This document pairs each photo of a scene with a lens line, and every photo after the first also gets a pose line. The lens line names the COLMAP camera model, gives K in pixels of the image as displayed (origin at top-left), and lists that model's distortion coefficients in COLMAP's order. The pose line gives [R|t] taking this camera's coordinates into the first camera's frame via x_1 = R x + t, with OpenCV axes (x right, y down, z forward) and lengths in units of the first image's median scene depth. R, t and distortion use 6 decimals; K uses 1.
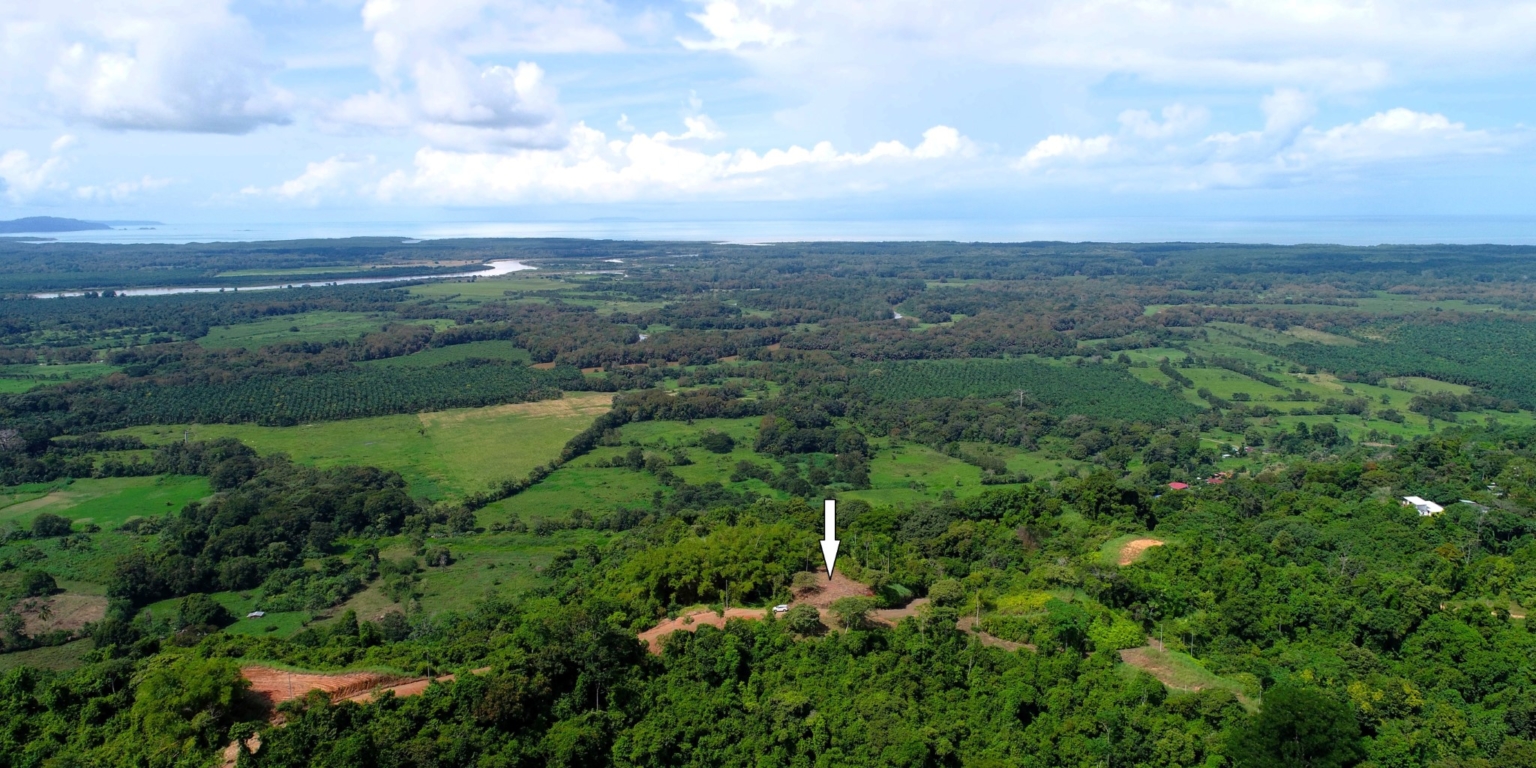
lens RADIAL K [[1032.8, 0, 767.8], [0, 1032.8, 381.5], [0, 0, 1]] dist [0.002731, -0.003780]
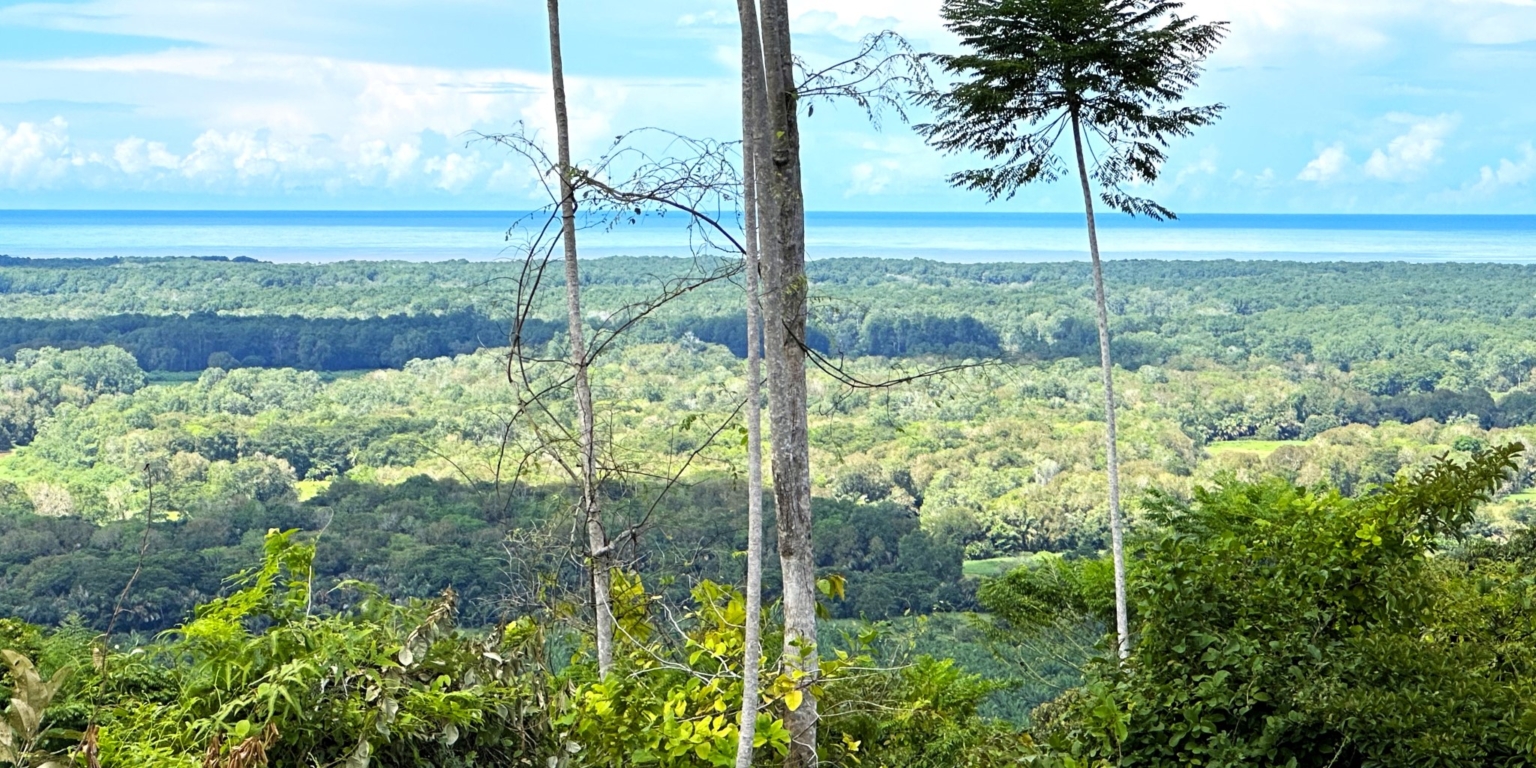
lens RADIAL K [[4685.7, 0, 776.3], [0, 4685.7, 386.2], [0, 0, 1]] dist [-0.015961, 0.000000]
pose [[0.957342, -0.001271, 0.288954, 0.009362], [0.036562, 0.992486, -0.116768, 0.023217], [-0.286634, 0.122351, 0.950195, 0.123820]]
